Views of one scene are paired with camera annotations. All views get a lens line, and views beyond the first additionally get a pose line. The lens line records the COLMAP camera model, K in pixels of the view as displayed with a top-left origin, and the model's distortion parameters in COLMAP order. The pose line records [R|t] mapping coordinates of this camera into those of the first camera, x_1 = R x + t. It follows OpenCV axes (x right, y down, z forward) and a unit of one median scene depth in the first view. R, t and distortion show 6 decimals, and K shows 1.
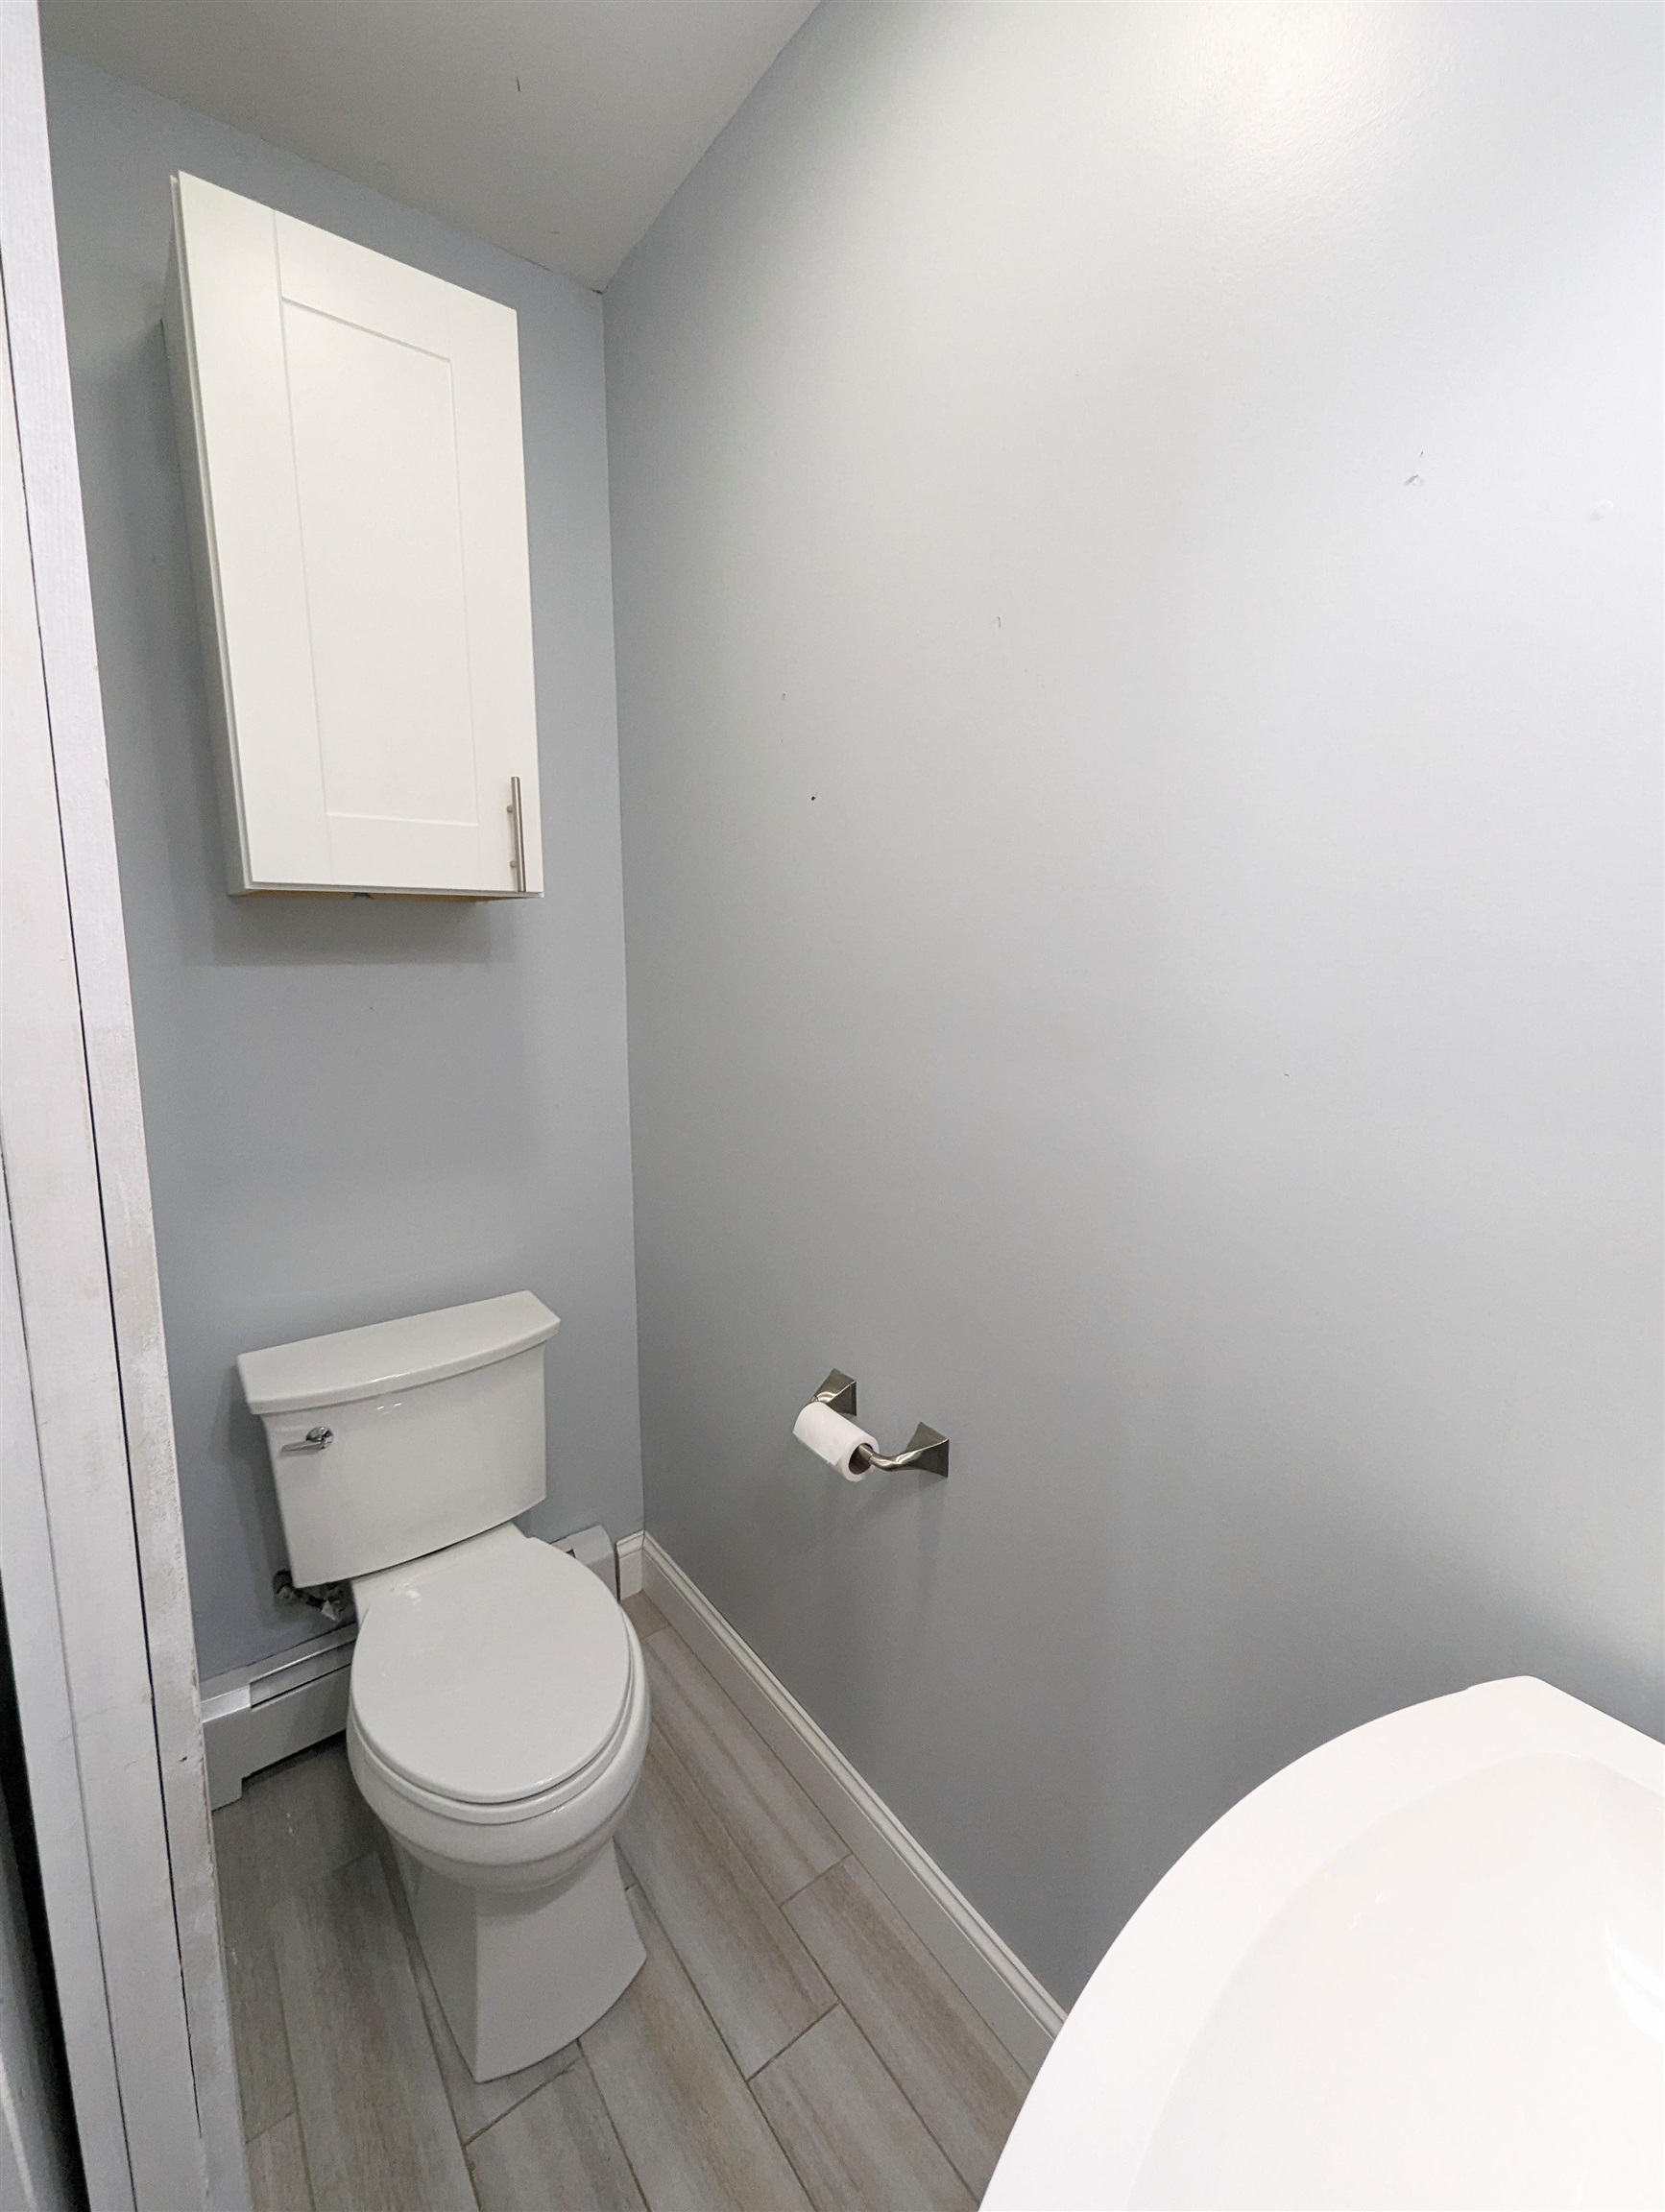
lens RADIAL K [[918.3, 0, 837.6], [0, 918.3, 1095.2], [0, 0, 1]] dist [0.001290, -0.000992]
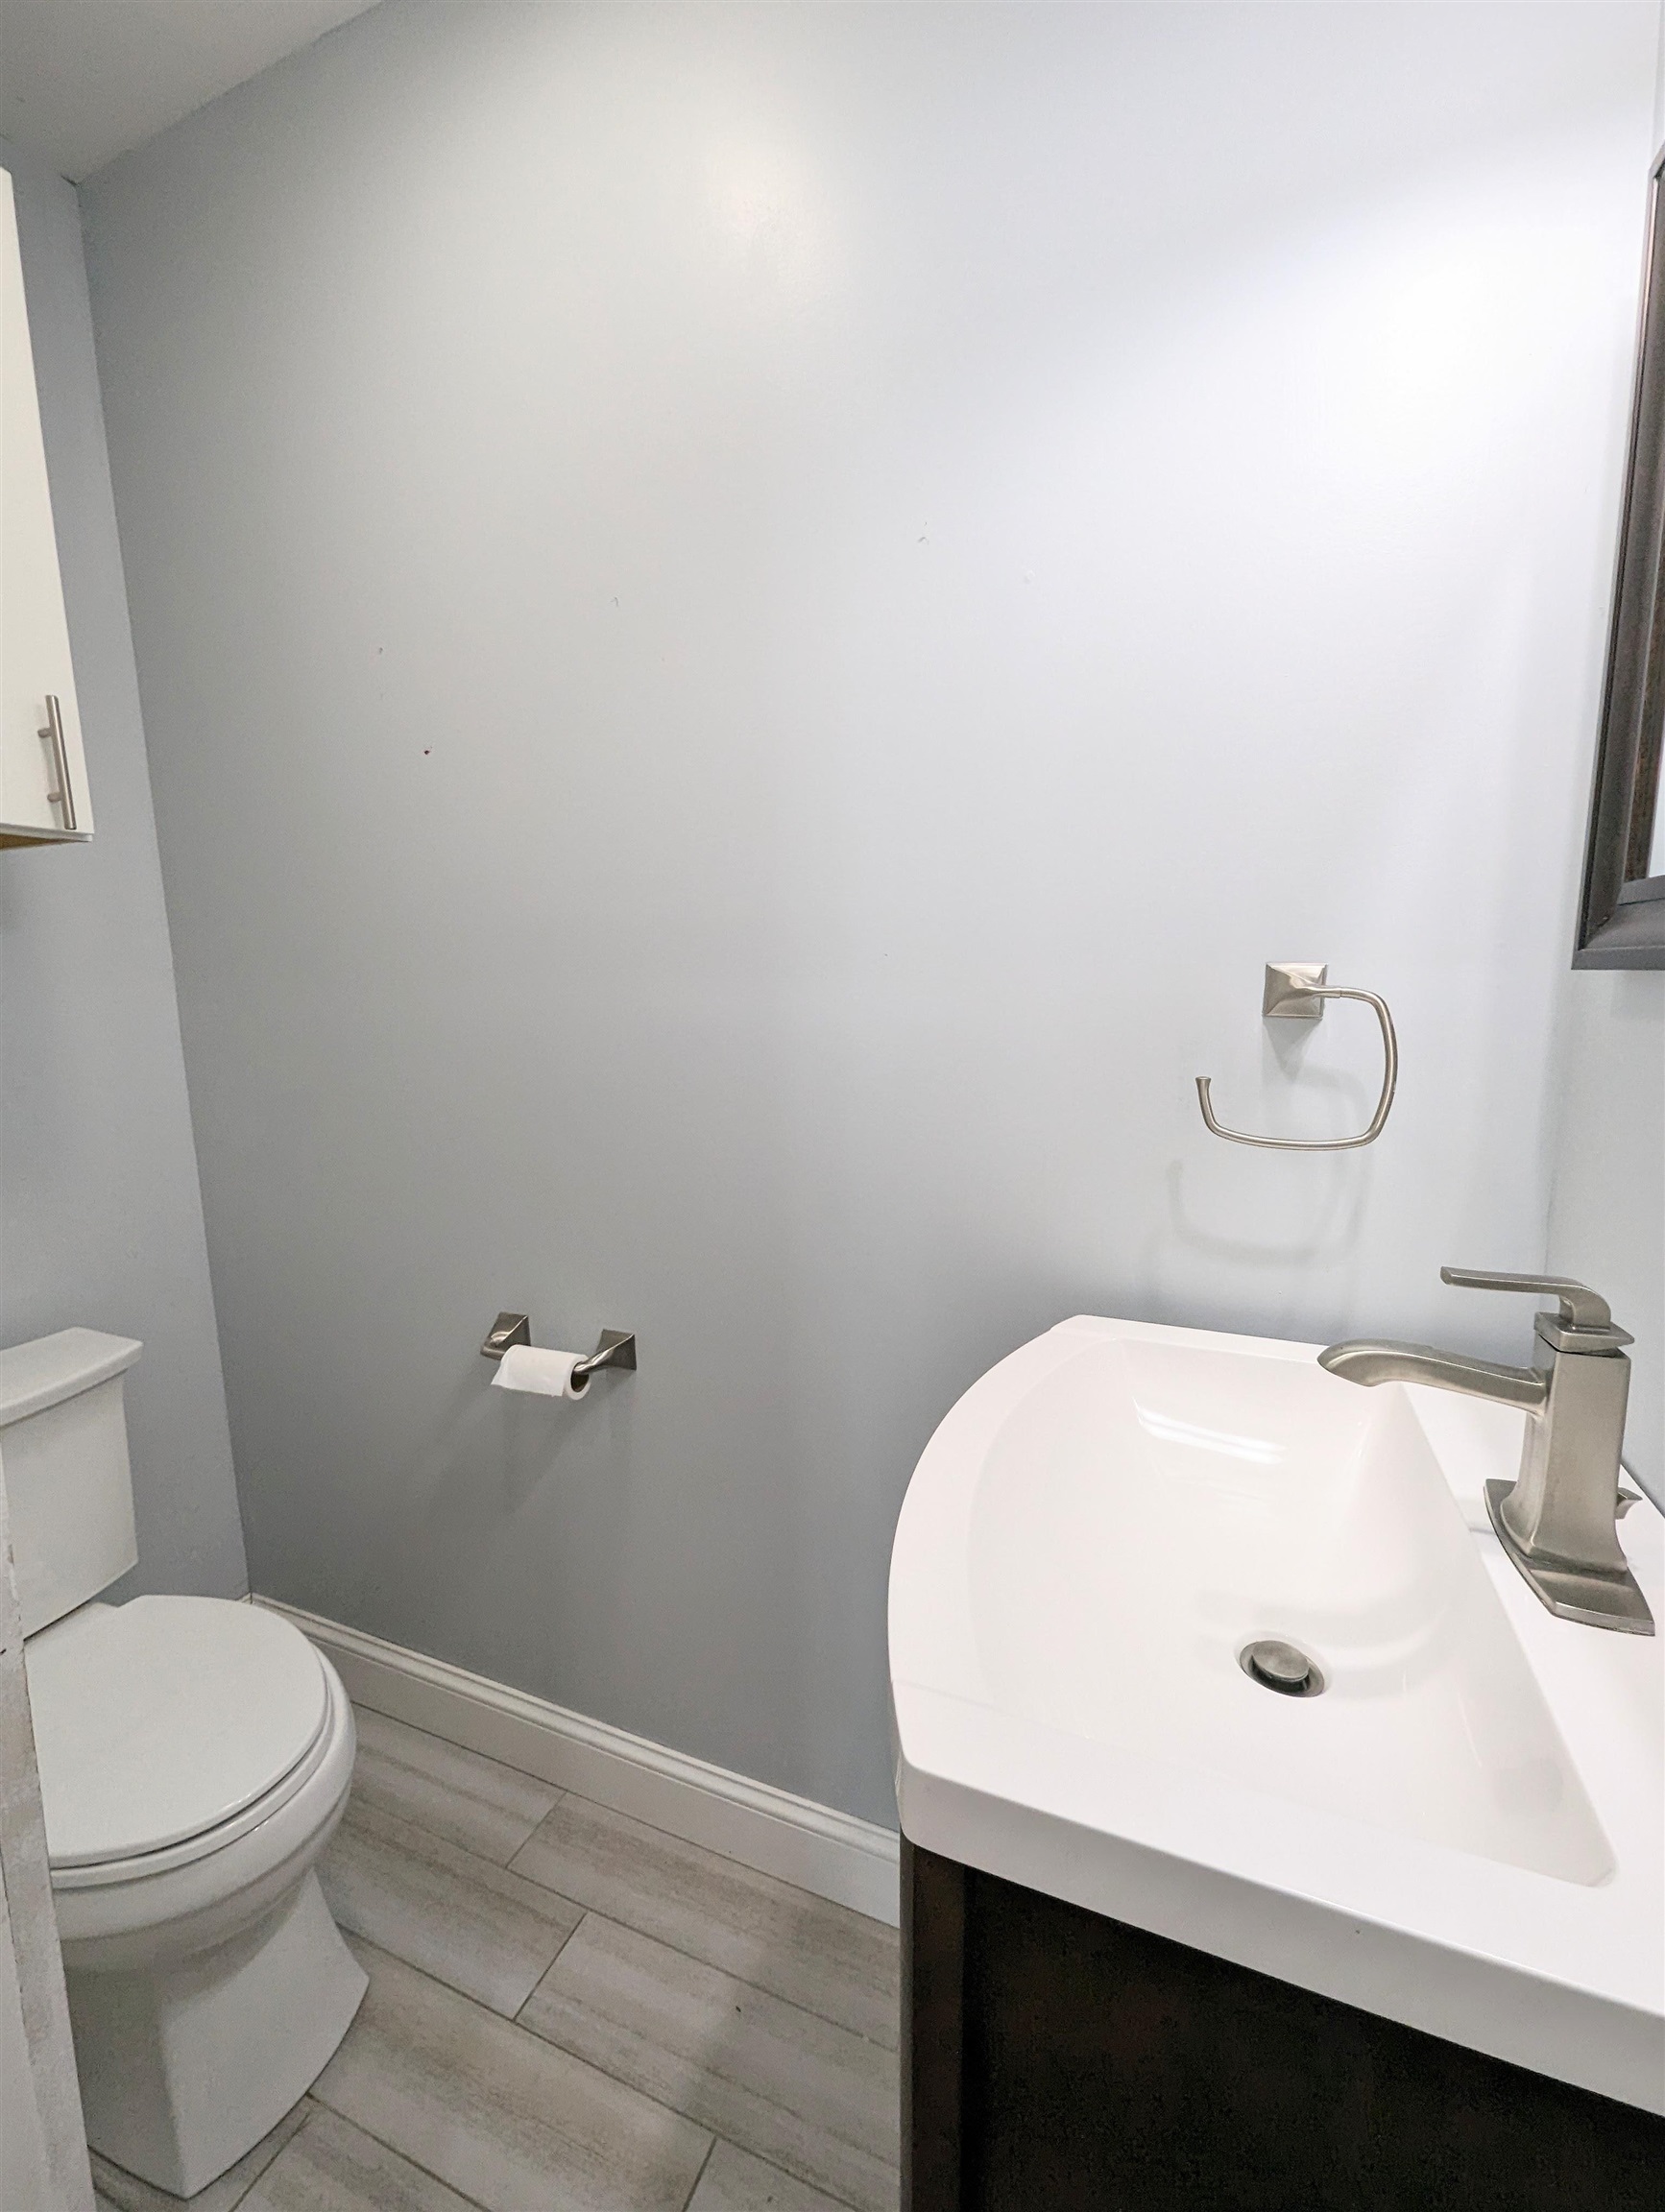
lens RADIAL K [[918.3, 0, 835.2], [0, 918.3, 1104.5], [0, 0, 1]] dist [0.001290, -0.000992]
pose [[0.864720, -0.095154, 0.493159, -0.174931], [0.116344, 0.993132, -0.012379, 0.132652], [-0.488594, 0.068080, 0.869851, -0.088545]]
